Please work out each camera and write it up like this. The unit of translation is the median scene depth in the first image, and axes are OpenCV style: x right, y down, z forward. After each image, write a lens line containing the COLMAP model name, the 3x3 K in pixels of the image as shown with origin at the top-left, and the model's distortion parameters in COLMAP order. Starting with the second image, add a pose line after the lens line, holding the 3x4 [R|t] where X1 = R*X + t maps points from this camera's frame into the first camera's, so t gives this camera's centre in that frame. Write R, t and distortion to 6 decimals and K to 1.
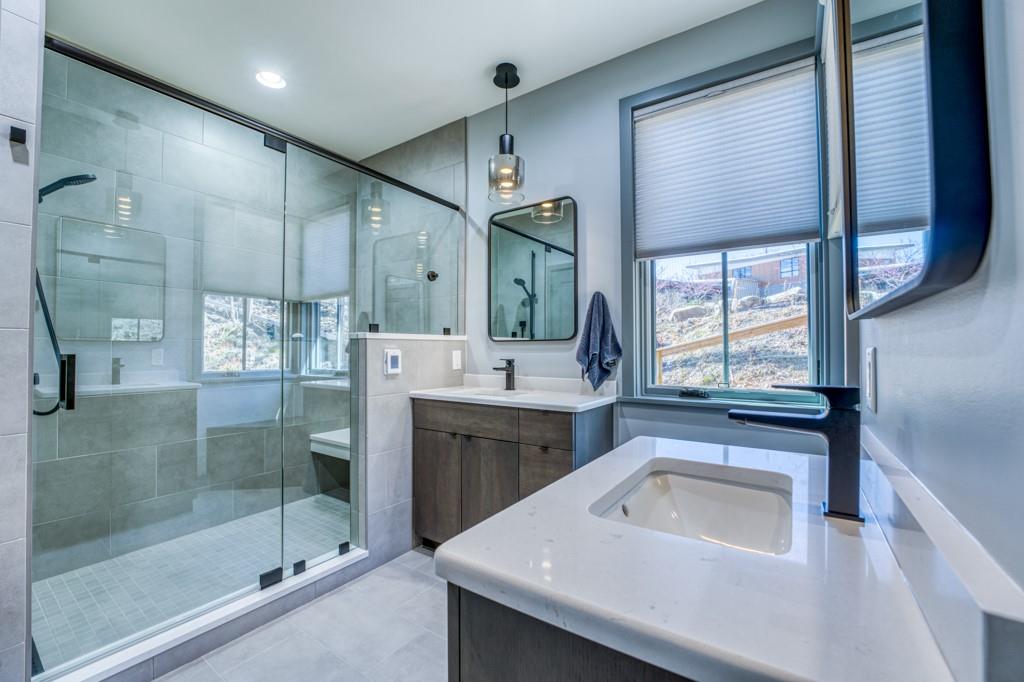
lens RADIAL K [[419.0, 0, 510.5], [0, 419.0, 343.6], [0, 0, 1]] dist [-0.031997, 0.004100]
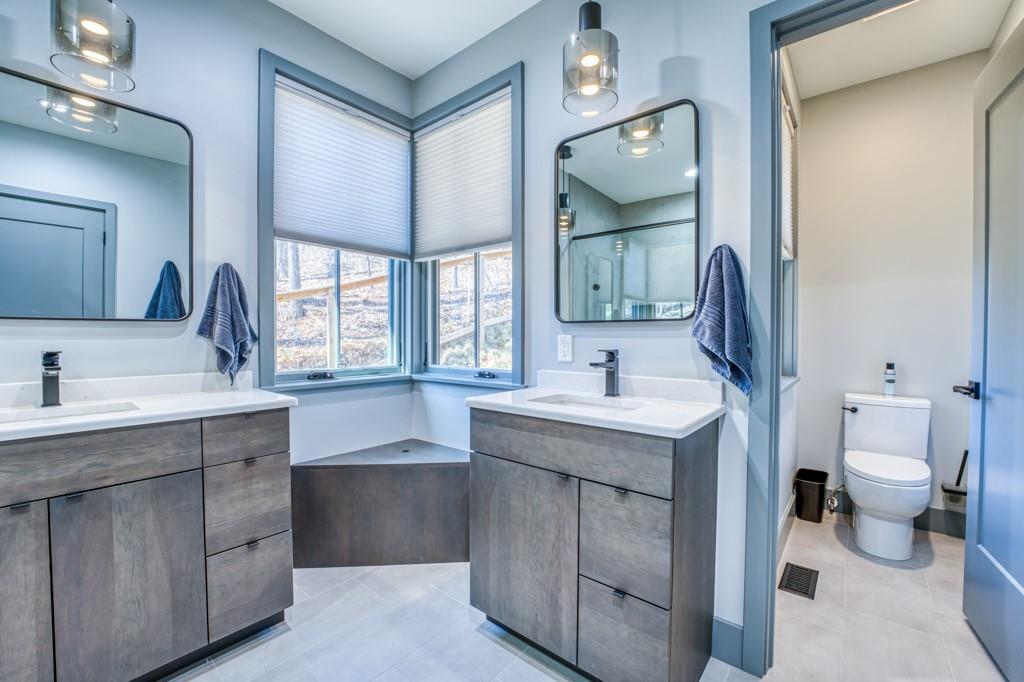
lens RADIAL K [[419.0, 0, 510.5], [0, 419.0, 343.6], [0, 0, 1]] dist [-0.031997, 0.004100]
pose [[0.099909, -0.016941, 0.994852, -0.566359], [-0.012575, 0.999754, 0.018288, 0.010576], [-0.994917, -0.014337, 0.099671, 0.393305]]
